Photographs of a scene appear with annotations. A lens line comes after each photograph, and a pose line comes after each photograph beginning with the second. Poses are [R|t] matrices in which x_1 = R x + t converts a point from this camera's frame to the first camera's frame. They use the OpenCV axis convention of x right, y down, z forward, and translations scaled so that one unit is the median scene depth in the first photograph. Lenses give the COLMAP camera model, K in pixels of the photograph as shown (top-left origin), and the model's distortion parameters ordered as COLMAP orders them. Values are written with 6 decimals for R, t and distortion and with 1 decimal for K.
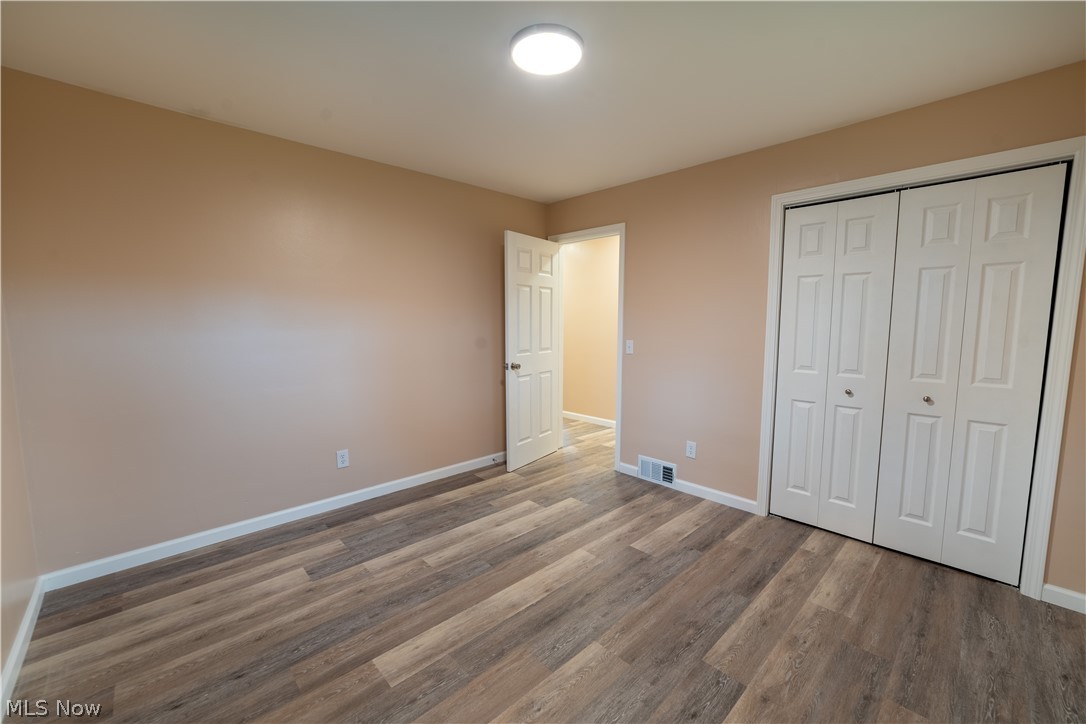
lens RADIAL K [[427.6, 0, 550.1], [0, 427.6, 361.8], [0, 0, 1]] dist [-0.018128, 0.006887]
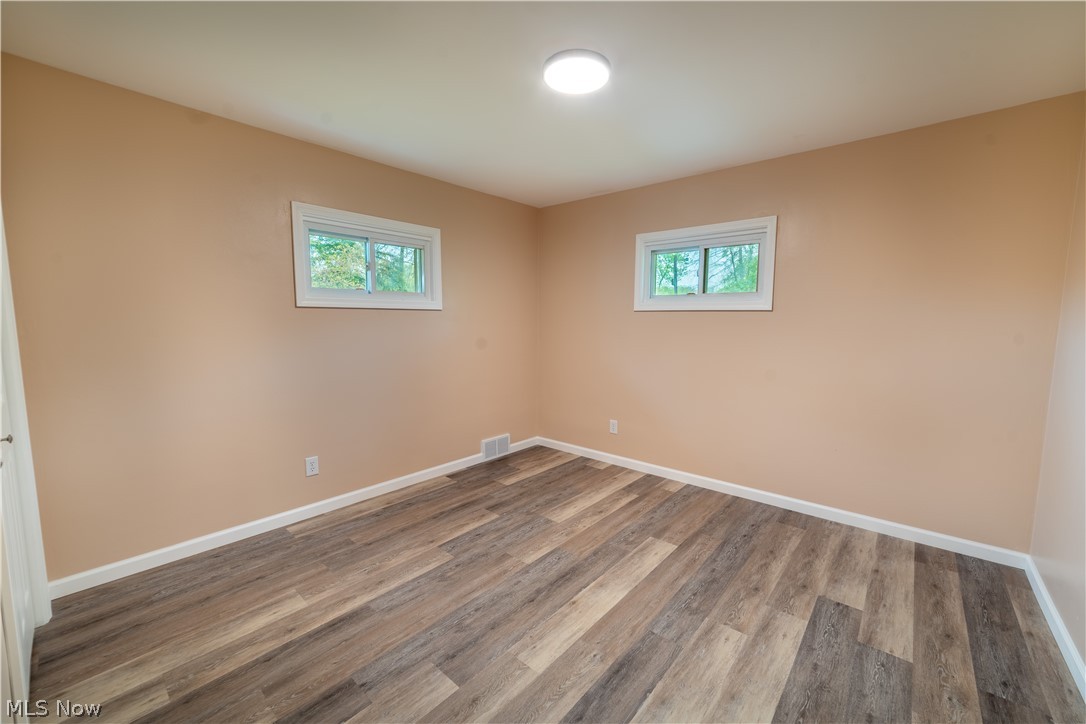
lens RADIAL K [[427.6, 0, 550.1], [0, 427.6, 361.8], [0, 0, 1]] dist [-0.018128, 0.006887]
pose [[-0.995686, 0.004621, -0.092671, 0.143715], [-0.013712, 0.980466, 0.196210, -0.195379], [0.091768, 0.196634, -0.976173, 1.964363]]
